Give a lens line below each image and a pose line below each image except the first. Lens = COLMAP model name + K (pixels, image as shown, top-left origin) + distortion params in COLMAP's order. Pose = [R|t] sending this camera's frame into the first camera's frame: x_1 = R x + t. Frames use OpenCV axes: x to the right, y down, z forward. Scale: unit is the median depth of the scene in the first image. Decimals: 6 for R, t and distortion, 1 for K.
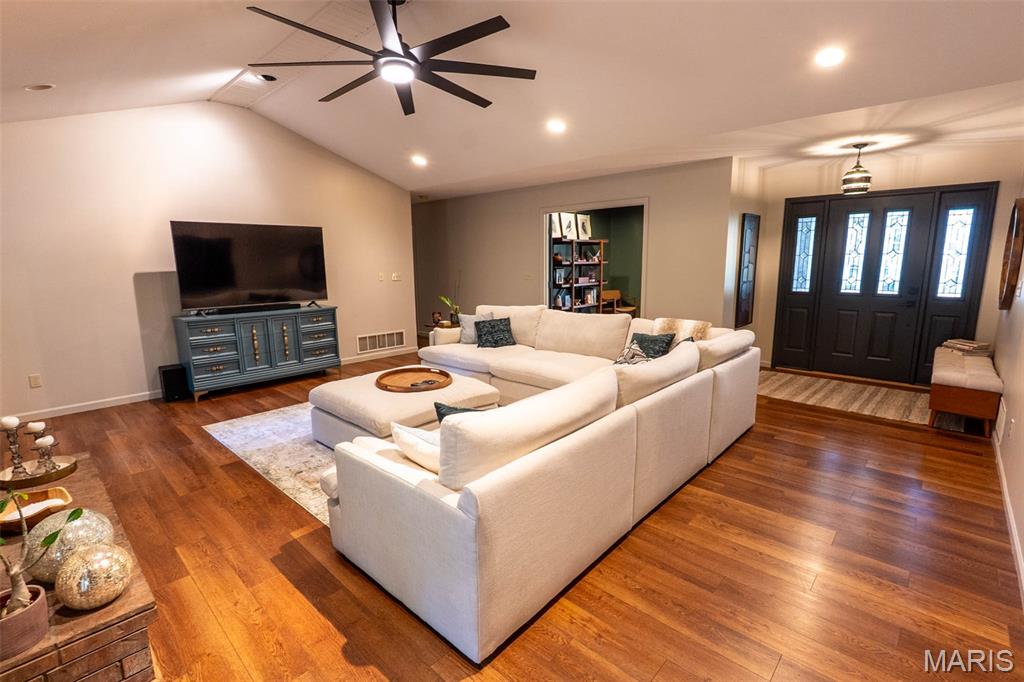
lens RADIAL K [[468.4, 0, 512.0], [0, 468.4, 341.0], [0, 0, 1]] dist [-0.006729, -0.000470]
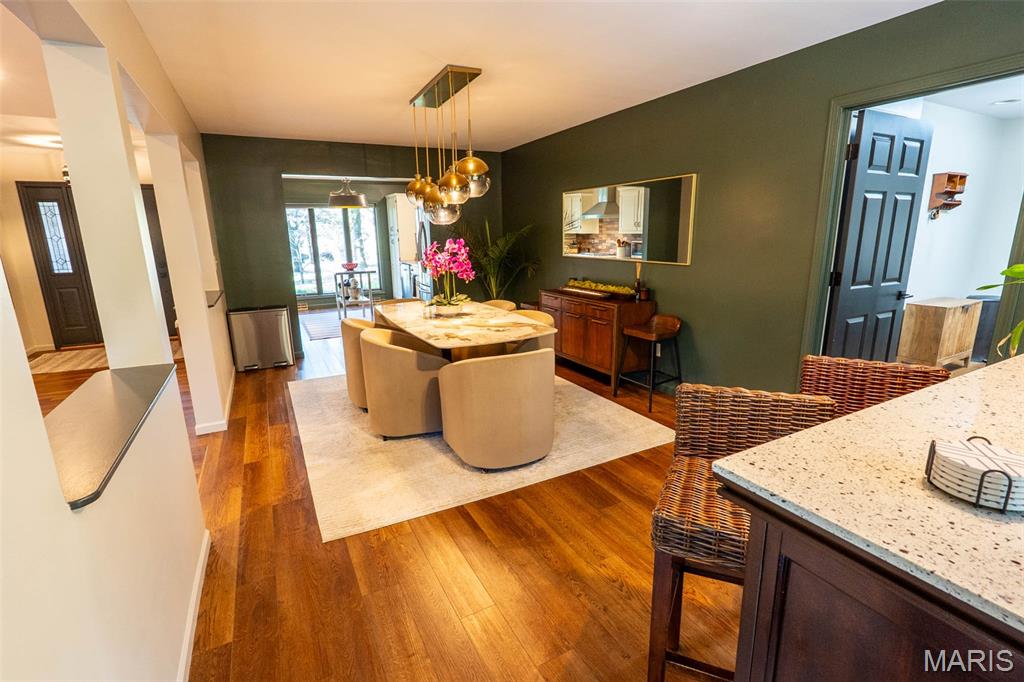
lens RADIAL K [[468.4, 0, 512.0], [0, 468.4, 341.0], [0, 0, 1]] dist [-0.006729, -0.000470]
pose [[0.325362, -0.211111, 0.921722, -0.060989], [0.178114, 0.970993, 0.159523, 0.062871], [-0.928663, 0.112269, 0.353526, -0.327927]]
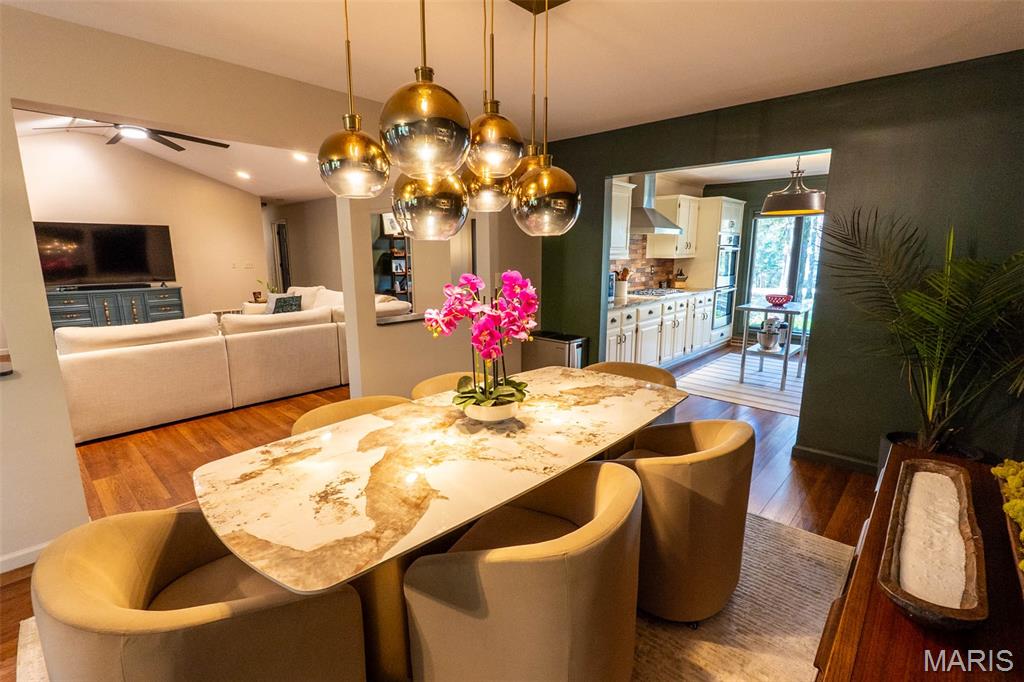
lens RADIAL K [[464.8, 0, 512.0], [0, 464.8, 341.0], [0, 0, 1]] dist [-0.004909, -0.000770]
pose [[0.999890, 0.007651, 0.012739, 0.591739], [-0.007866, 0.999826, 0.016931, 0.053915], [-0.012608, -0.017029, 0.999775, -0.340579]]
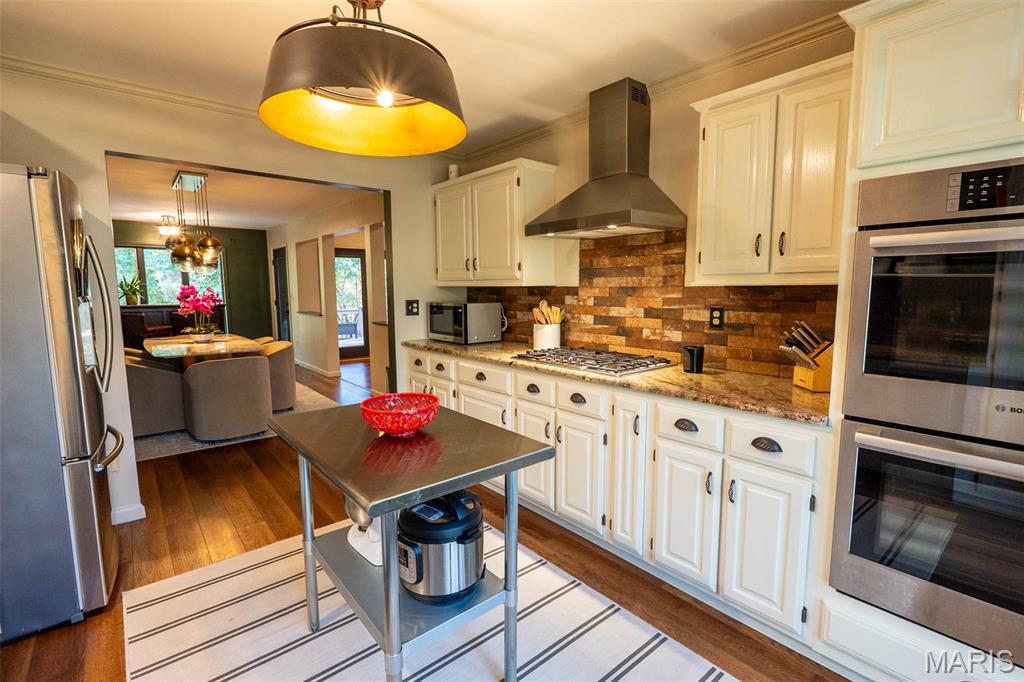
lens RADIAL K [[469.7, 0, 508.6], [0, 469.7, 341.7], [0, 0, 1]] dist [-0.003394, -0.000355]
pose [[-0.122344, 0.126350, -0.984412, 1.447571], [-0.167859, 0.974940, 0.145997, -0.122648], [0.978190, 0.183104, -0.098069, 0.717205]]
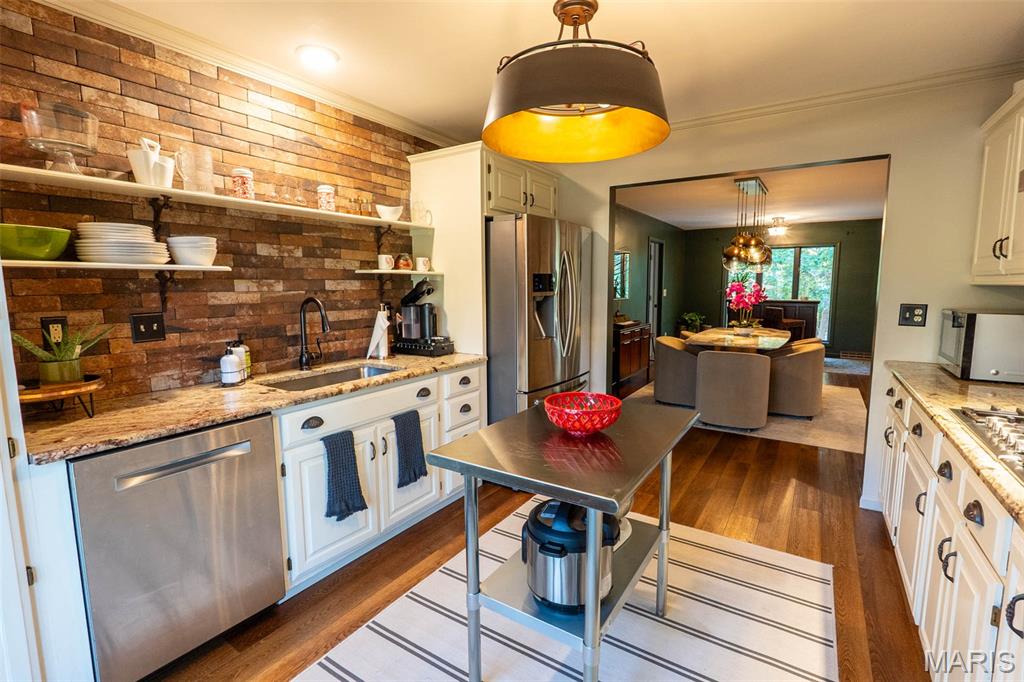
lens RADIAL K [[468.4, 0, 512.0], [0, 468.4, 341.0], [0, 0, 1]] dist [-0.006729, -0.000470]
pose [[-0.984219, 0.035633, -0.173327, 1.261411], [-0.016248, 0.957179, 0.289040, -0.154403], [0.176204, 0.287295, -0.941495, 0.894448]]
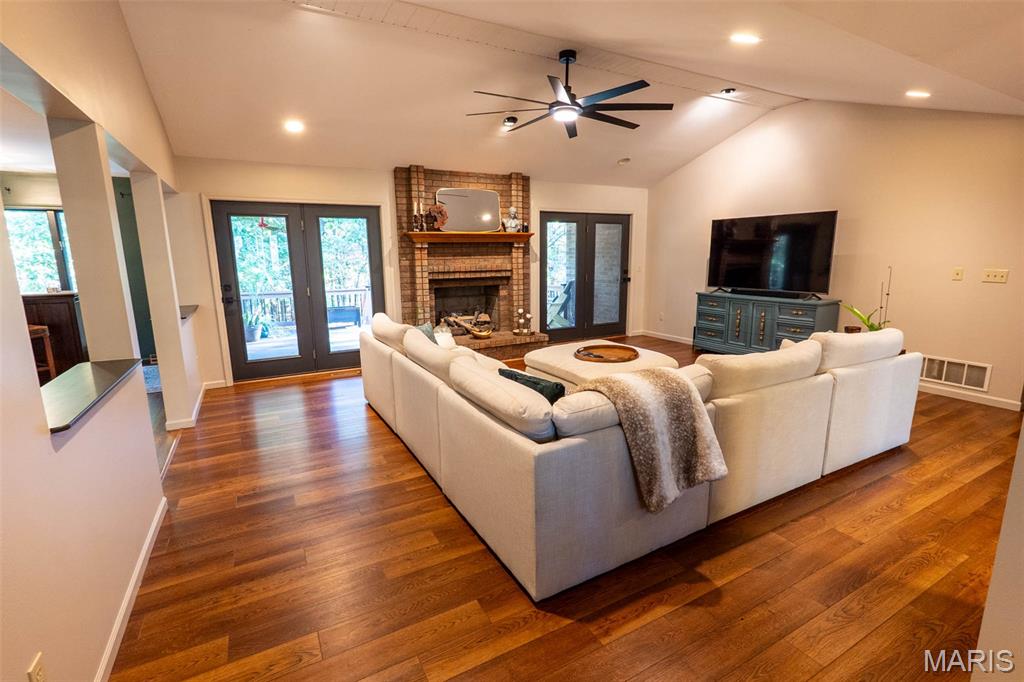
lens RADIAL K [[471.8, 0, 510.6], [0, 471.8, 340.1], [0, 0, 1]] dist [0.007122, 0.000045]
pose [[-0.313693, 0.186268, -0.931075, 0.710008], [-0.148894, 0.958790, 0.241977, -0.149531], [0.937778, 0.214538, -0.273032, 0.799426]]
